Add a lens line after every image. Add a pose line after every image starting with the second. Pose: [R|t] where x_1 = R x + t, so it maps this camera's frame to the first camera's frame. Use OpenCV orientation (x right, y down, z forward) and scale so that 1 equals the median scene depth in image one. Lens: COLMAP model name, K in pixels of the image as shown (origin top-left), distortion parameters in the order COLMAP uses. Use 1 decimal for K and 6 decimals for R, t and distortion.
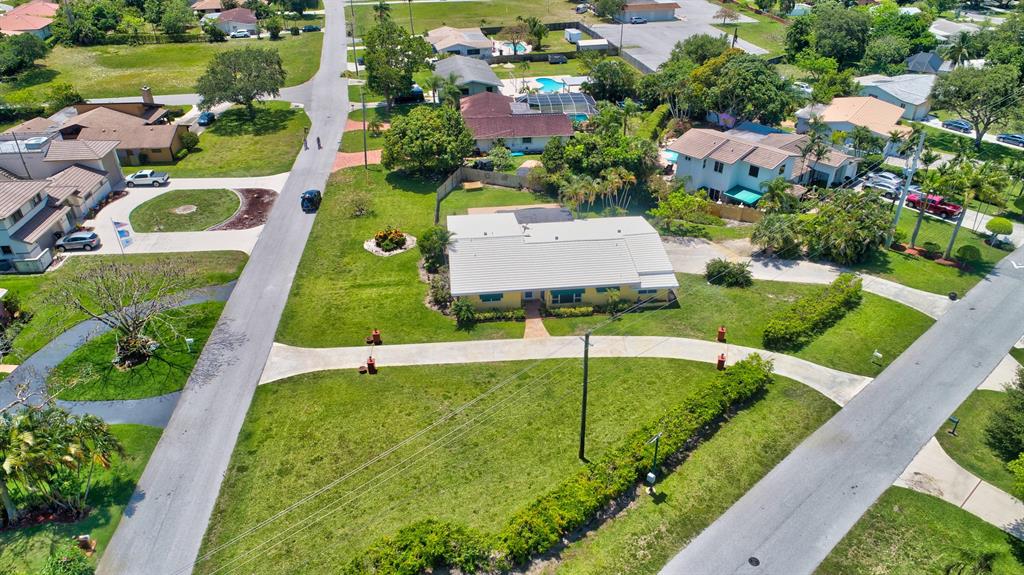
lens RADIAL K [[687.1, 0, 511.9], [0, 687.1, 286.3], [0, 0, 1]] dist [-0.004389, 0.001623]
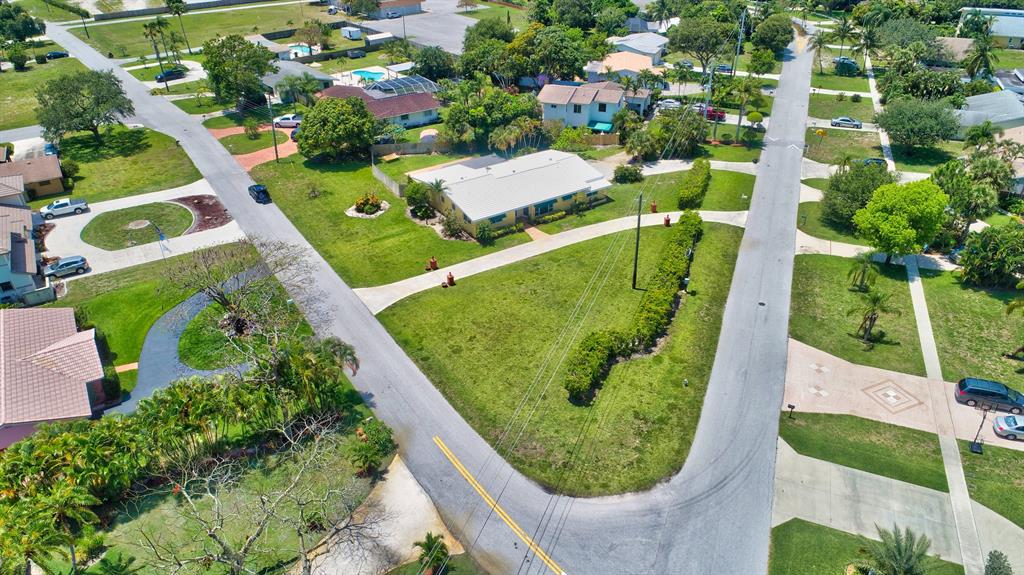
lens RADIAL K [[687.1, 0, 511.8], [0, 687.1, 290.0], [0, 0, 1]] dist [-0.004389, 0.001623]
pose [[0.885968, -0.243986, 0.394376, -0.419540], [0.243098, 0.968548, 0.053083, 0.064225], [-0.394924, 0.048842, 0.917415, -0.150495]]
